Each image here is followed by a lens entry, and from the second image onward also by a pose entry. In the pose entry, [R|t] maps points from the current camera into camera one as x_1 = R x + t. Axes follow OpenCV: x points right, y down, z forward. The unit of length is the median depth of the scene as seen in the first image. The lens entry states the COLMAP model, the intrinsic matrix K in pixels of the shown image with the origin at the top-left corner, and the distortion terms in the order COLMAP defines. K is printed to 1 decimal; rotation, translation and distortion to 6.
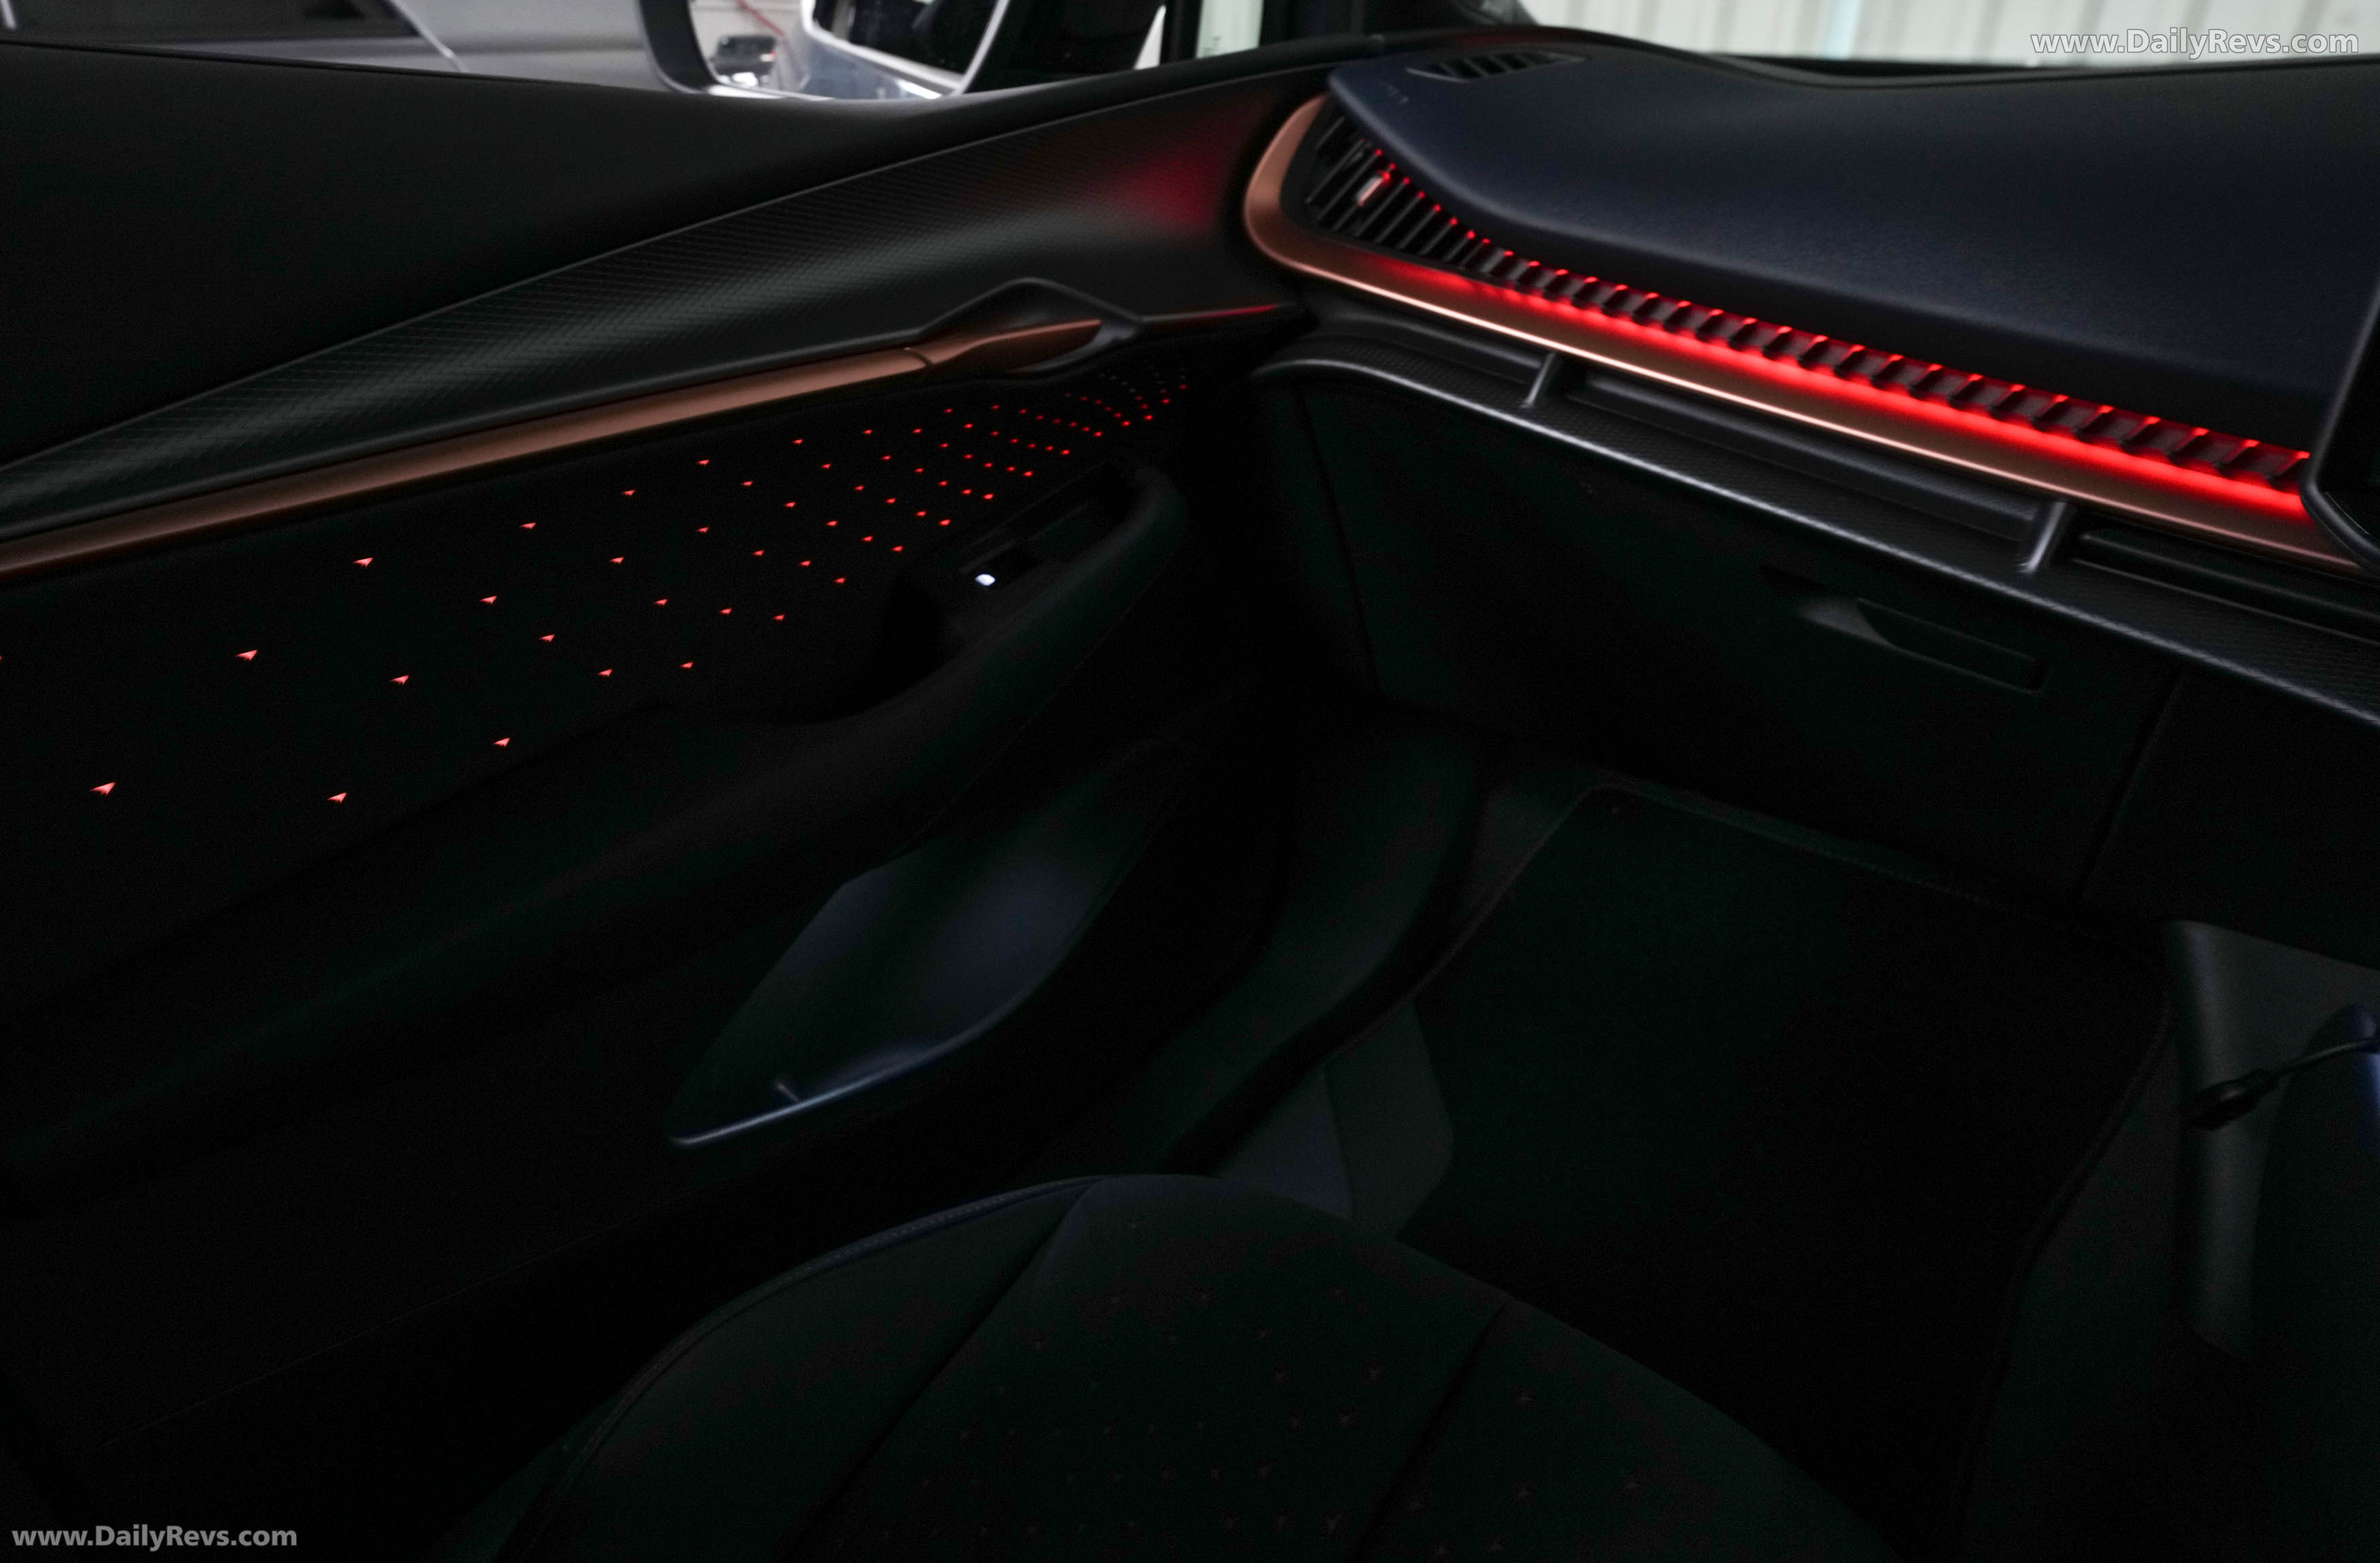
lens RADIAL K [[1432.7, 0, 1107.4], [0, 1432.7, 721.0], [0, 0, 1]] dist [-0.040649, 0.028750]
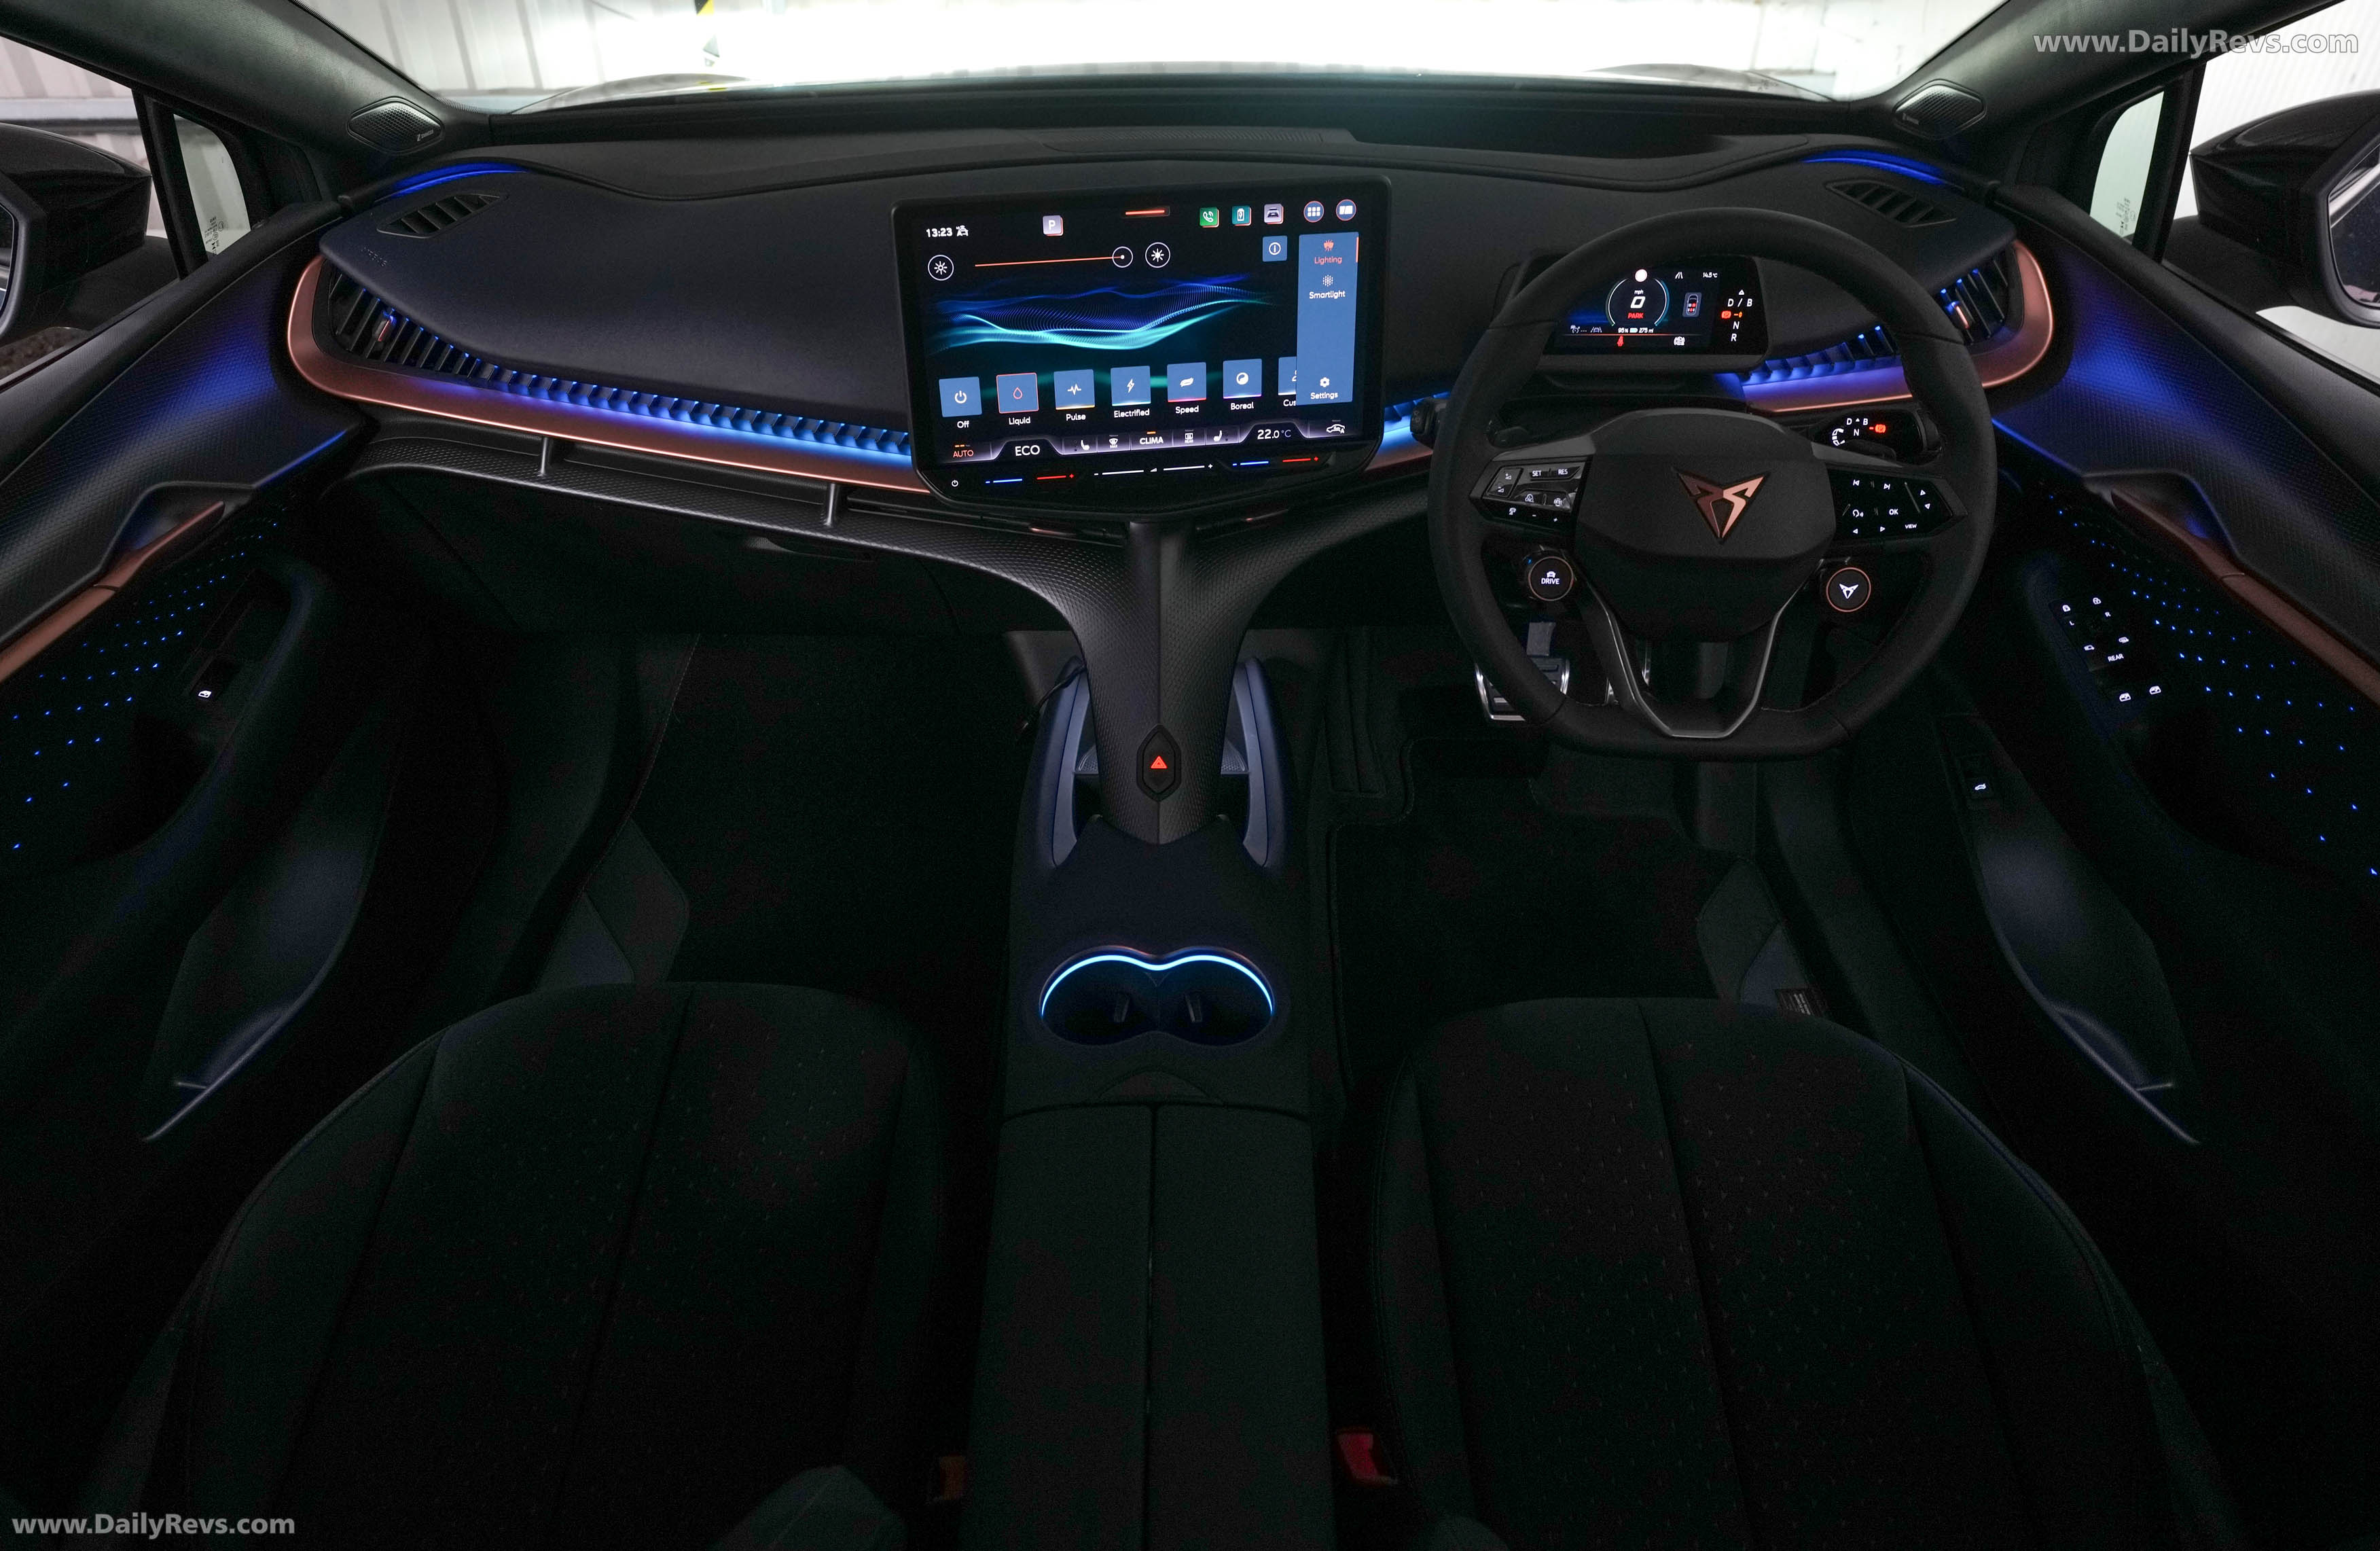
lens RADIAL K [[1430.3, 0, 1147.2], [0, 1430.3, 667.3], [0, 0, 1]] dist [-0.038920, 0.019107]
pose [[0.802428, -0.347956, 0.484805, -0.004462], [0.268511, 0.936051, 0.227398, -0.190476], [-0.532927, -0.052295, 0.844544, -0.670298]]
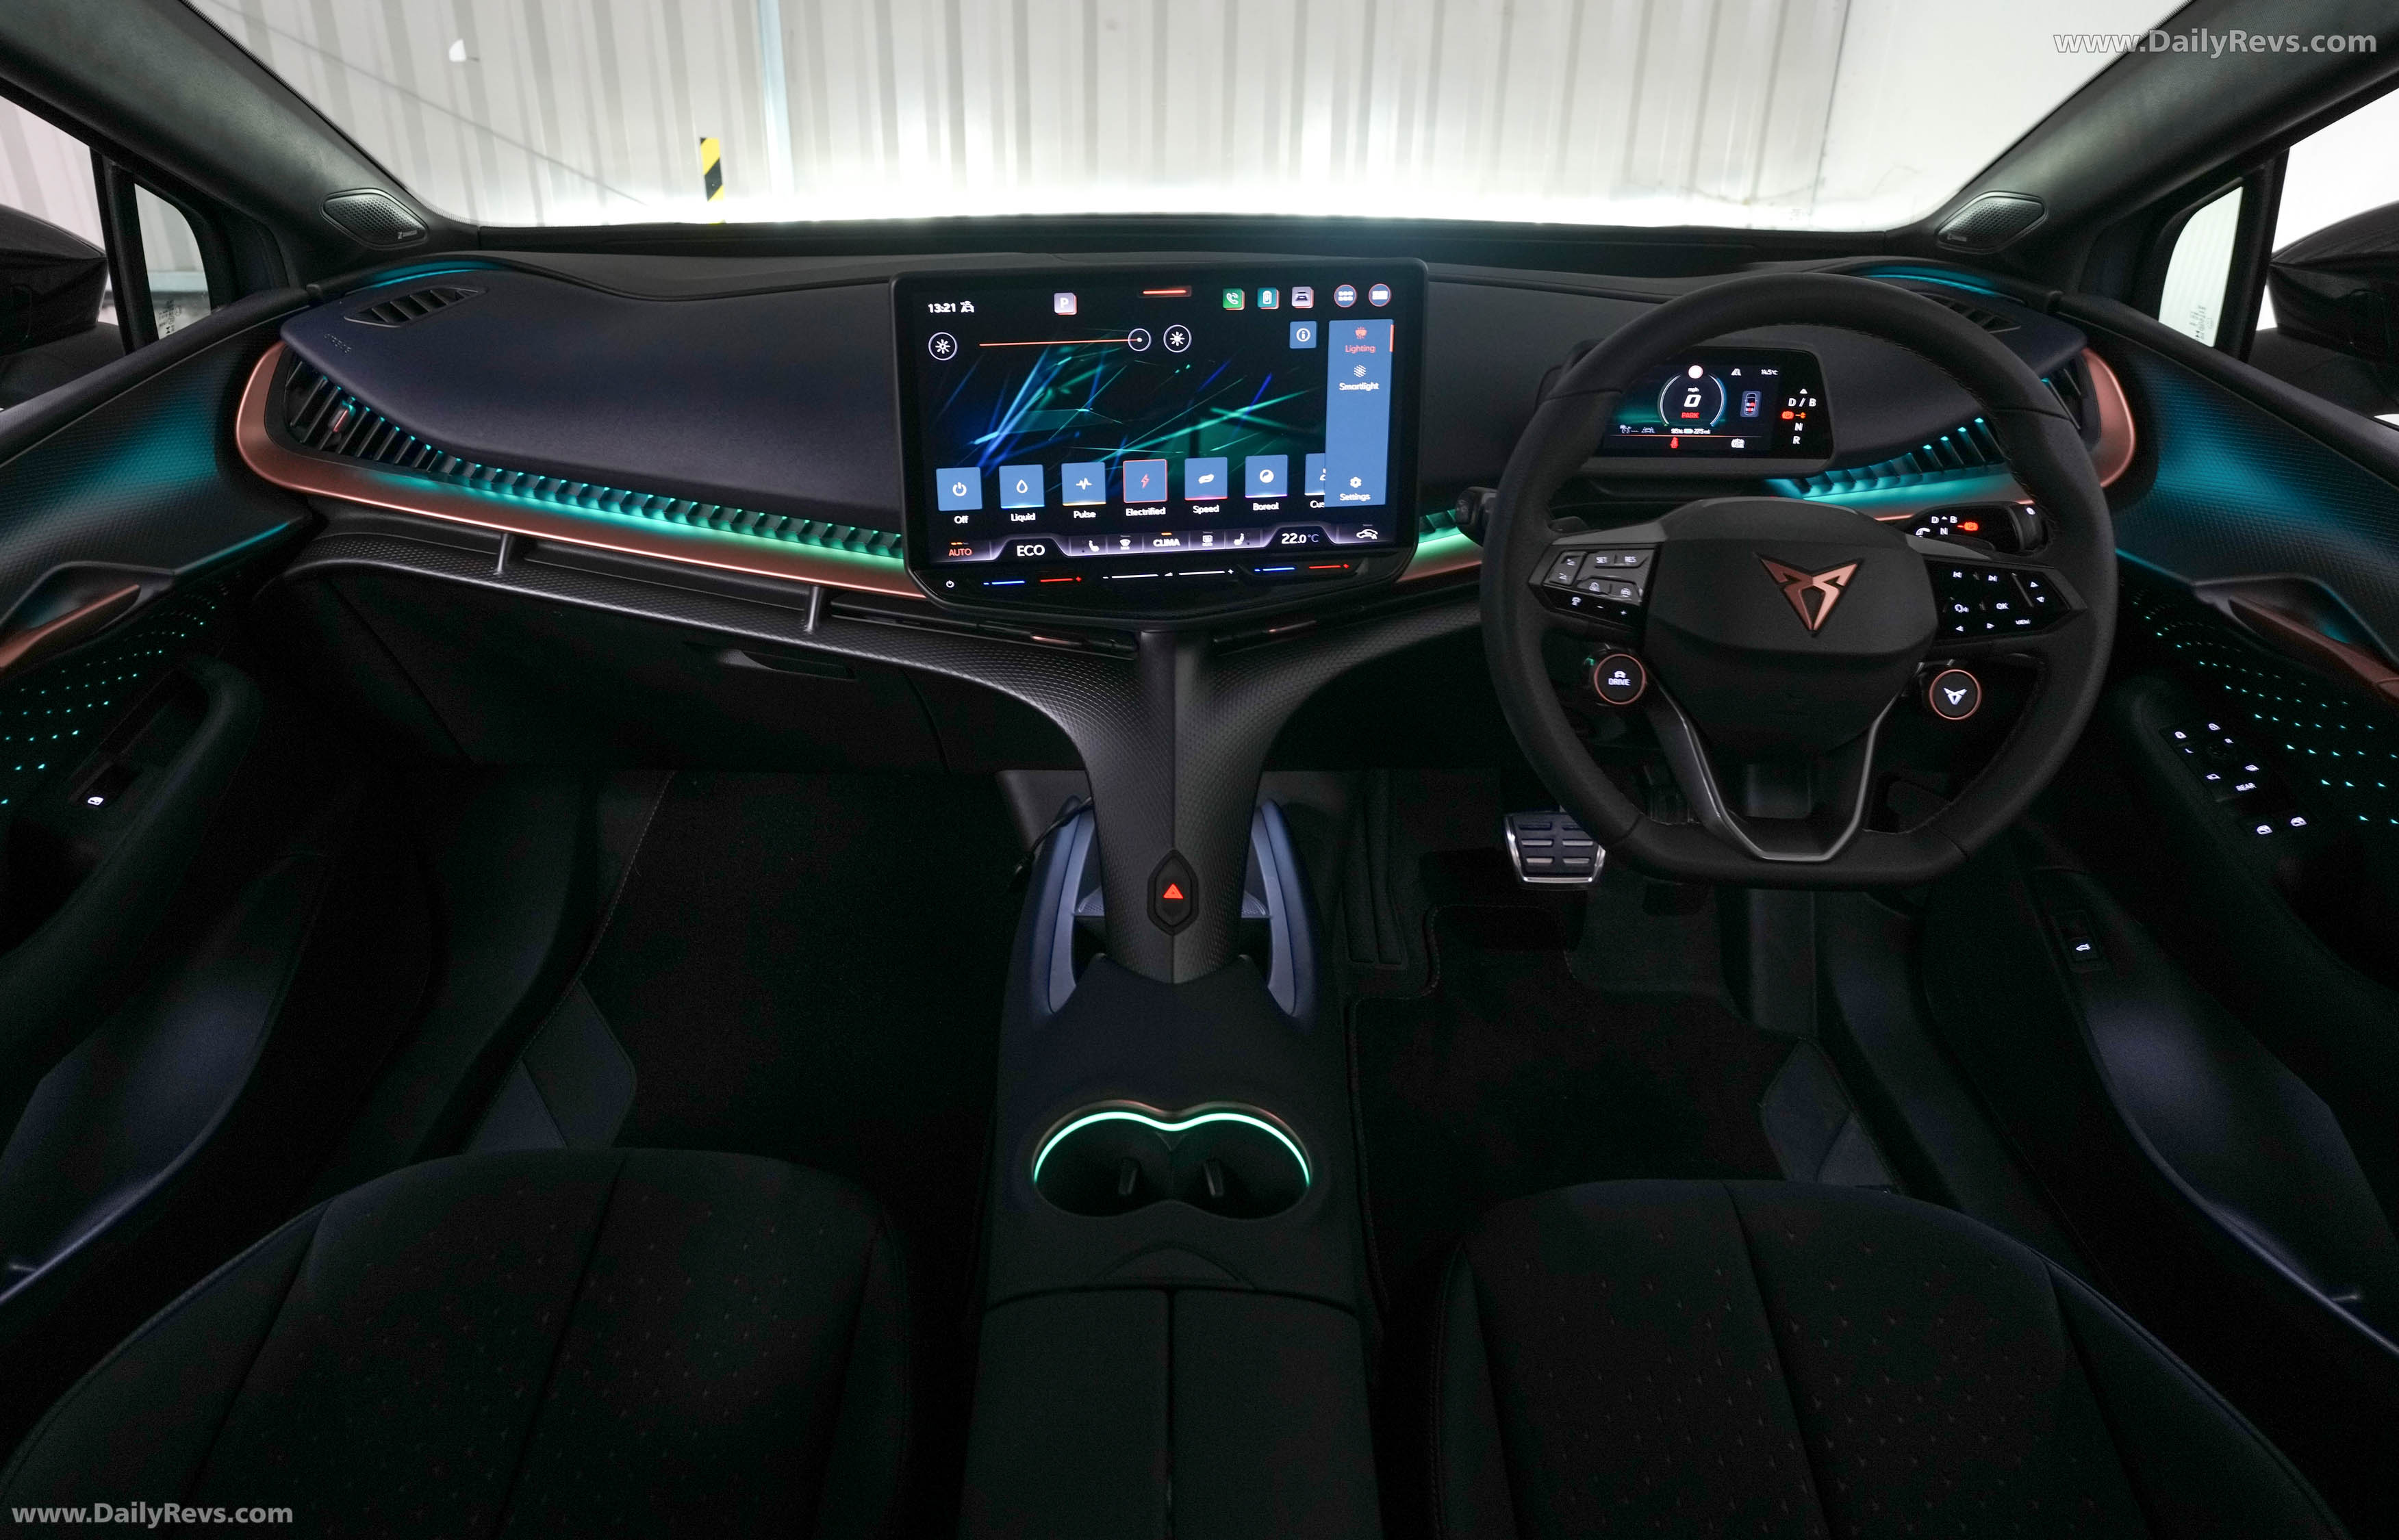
lens RADIAL K [[1450.6, 0, 1141.6], [0, 1450.6, 657.0], [0, 0, 1]] dist [-0.041103, 0.023041]
pose [[0.804695, -0.260387, 0.533540, 0.017467], [0.254863, 0.963174, 0.085675, -0.093700], [-0.536201, 0.067038, 0.841424, -0.549143]]
